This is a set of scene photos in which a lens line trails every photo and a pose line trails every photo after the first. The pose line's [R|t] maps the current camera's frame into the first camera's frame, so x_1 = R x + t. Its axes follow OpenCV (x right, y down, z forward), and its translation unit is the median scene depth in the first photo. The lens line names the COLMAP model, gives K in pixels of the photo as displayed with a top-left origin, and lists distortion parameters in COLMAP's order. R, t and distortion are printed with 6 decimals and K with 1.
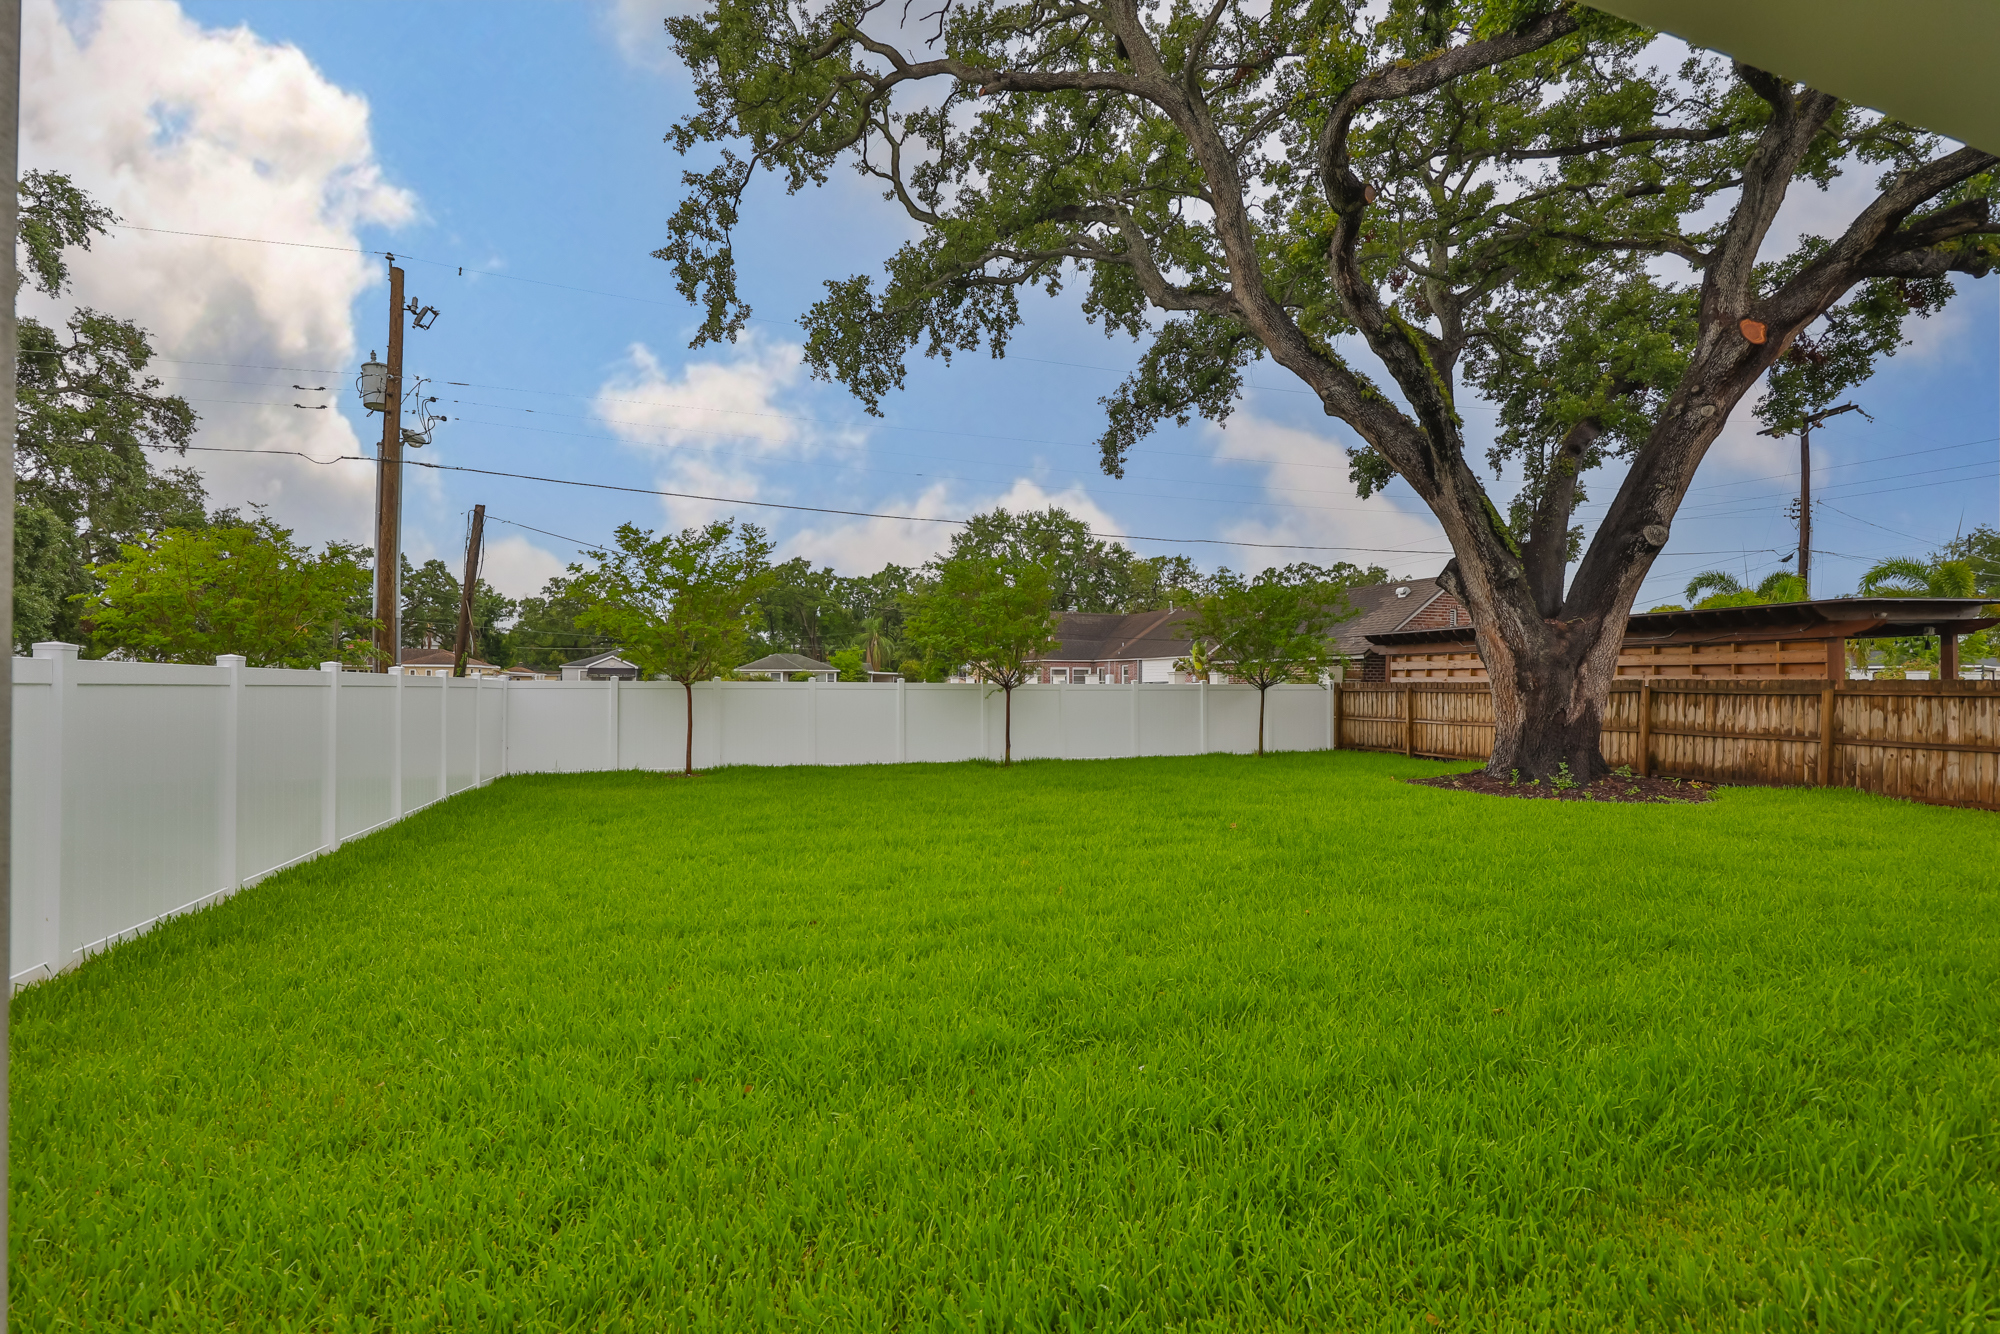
lens RADIAL K [[861.9, 0, 992.8], [0, 861.9, 681.7], [0, 0, 1]] dist [-0.000716, -0.000212]
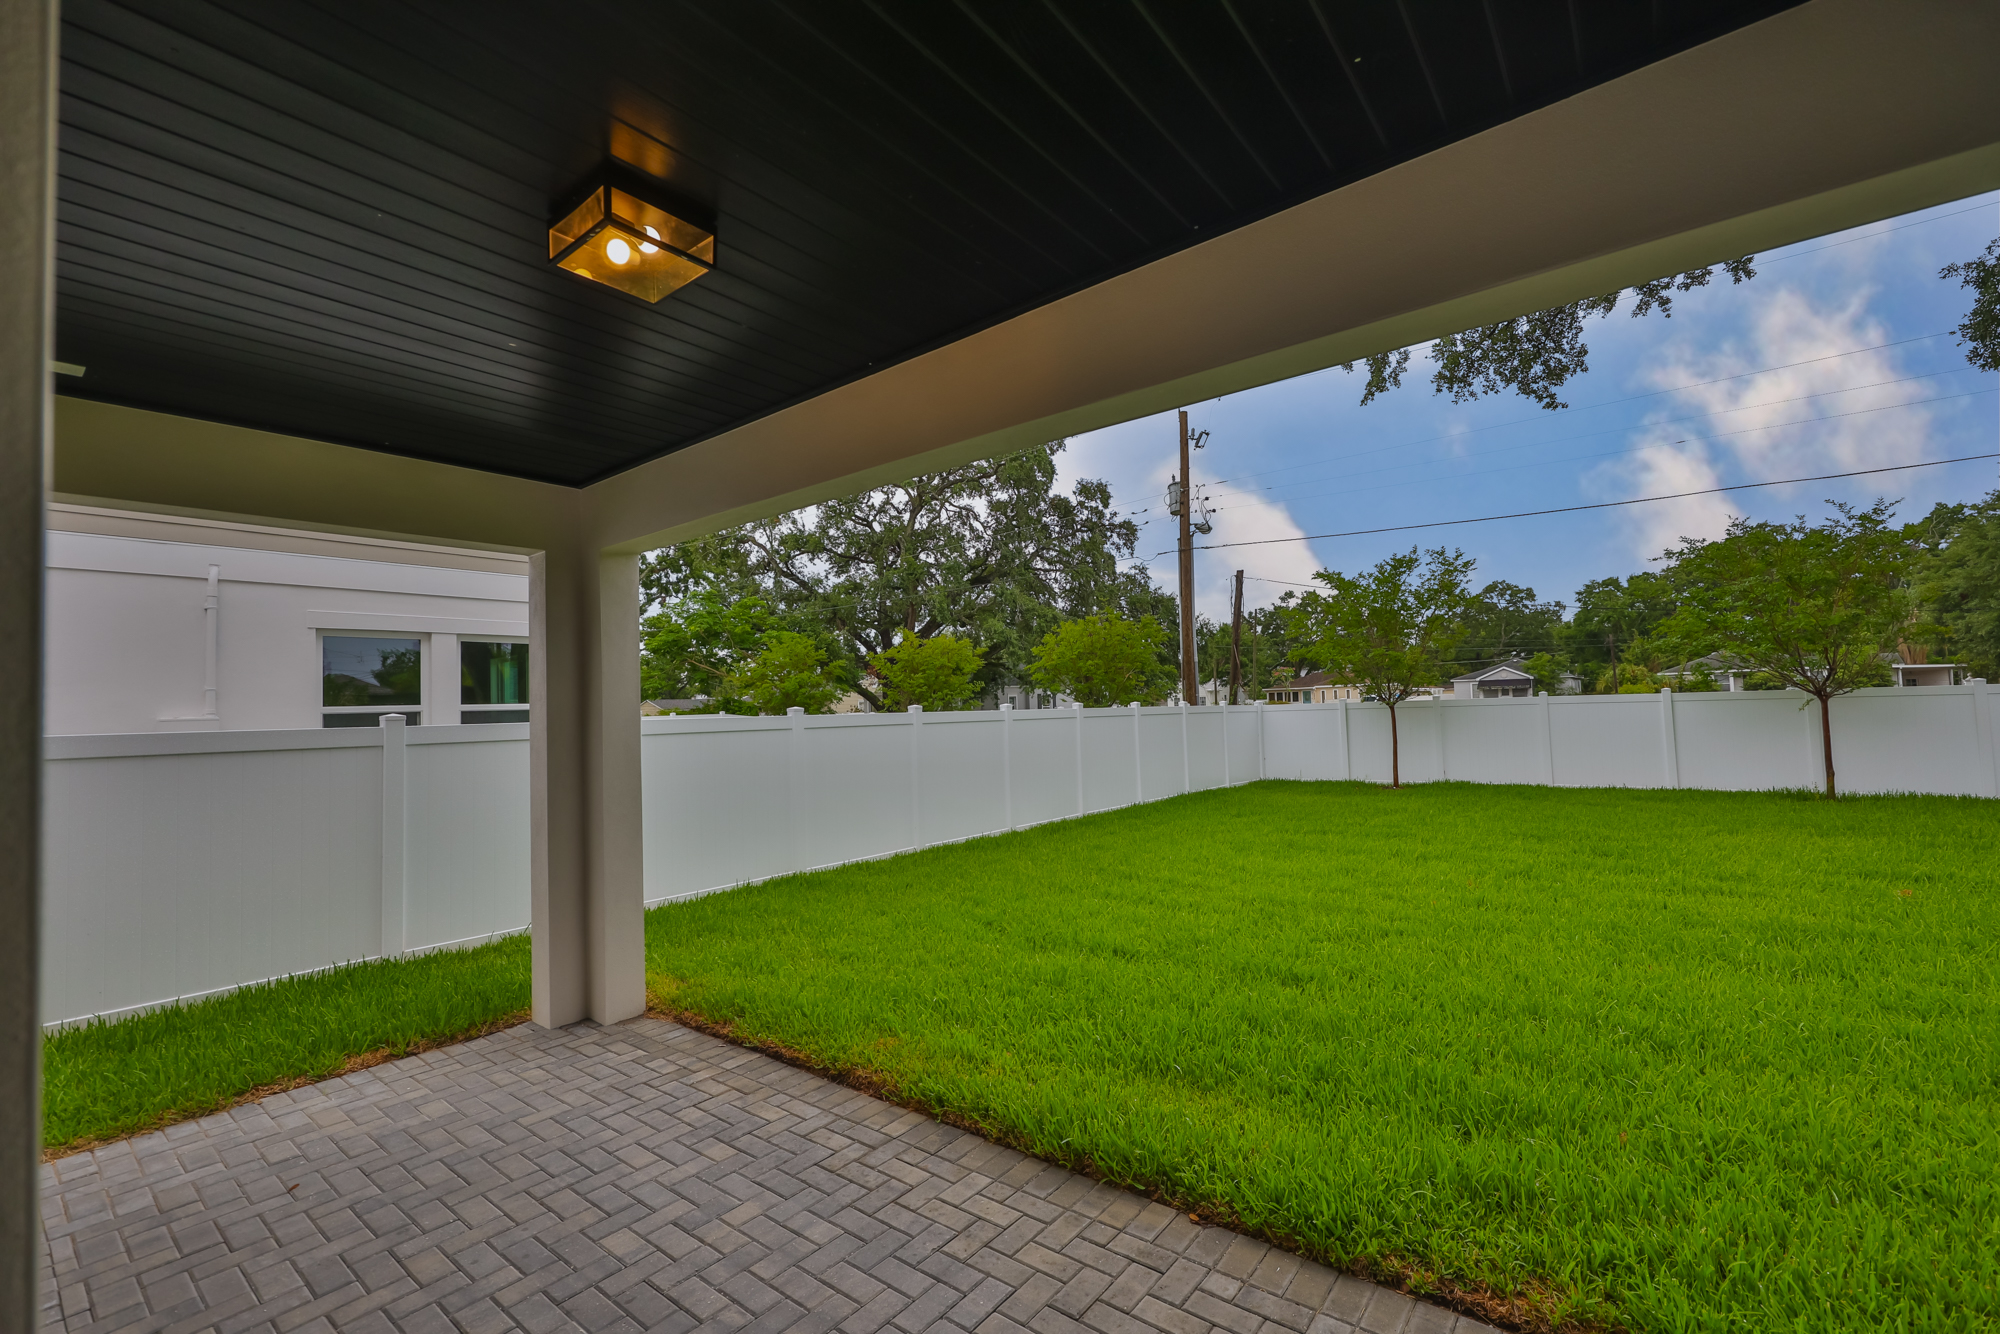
lens RADIAL K [[852.3, 0, 999.1], [0, 852.3, 664.4], [0, 0, 1]] dist [-0.000327, 0.000416]
pose [[0.544241, -0.067372, -0.836219, 0.267404], [0.038302, 0.997726, -0.055457, -0.006192], [0.838054, -0.001847, 0.545584, -0.002597]]
